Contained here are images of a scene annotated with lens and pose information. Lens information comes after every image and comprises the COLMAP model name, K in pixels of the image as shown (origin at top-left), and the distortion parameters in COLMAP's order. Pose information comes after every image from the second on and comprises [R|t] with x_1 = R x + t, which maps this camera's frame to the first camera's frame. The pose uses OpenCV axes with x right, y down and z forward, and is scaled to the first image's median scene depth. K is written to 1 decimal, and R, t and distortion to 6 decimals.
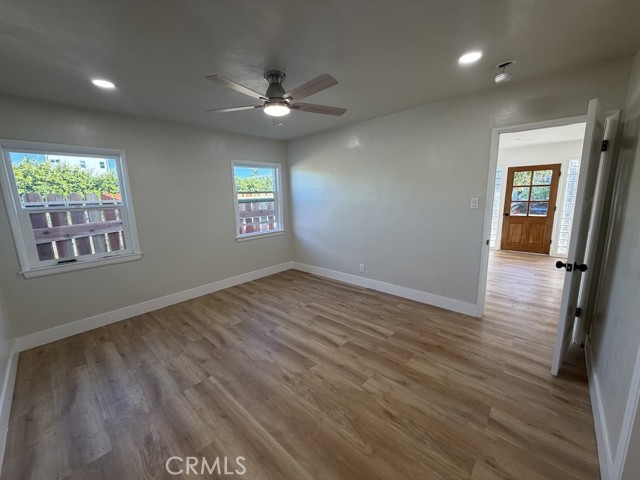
lens RADIAL K [[255.2, 0, 318.8], [0, 255.2, 241.2], [0, 0, 1]] dist [-0.003170, -0.000601]
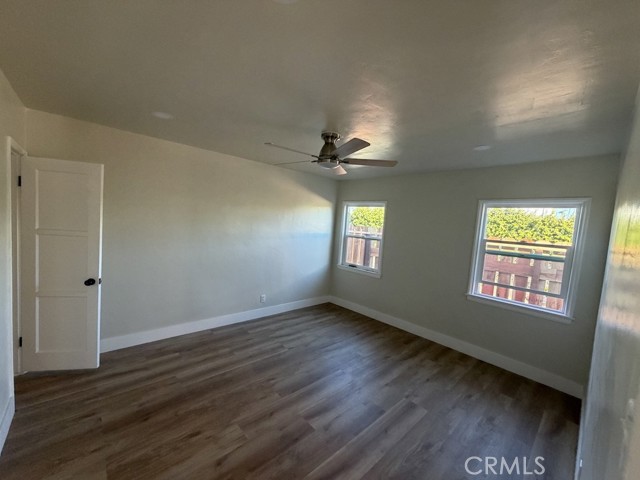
lens RADIAL K [[255.2, 0, 318.8], [0, 255.2, 239.3], [0, 0, 1]] dist [-0.003170, -0.000601]
pose [[-0.084247, 0.090163, -0.992357, 0.894288], [-0.244668, 0.963538, 0.108316, -0.272688], [0.965940, 0.251923, -0.059115, 0.982524]]
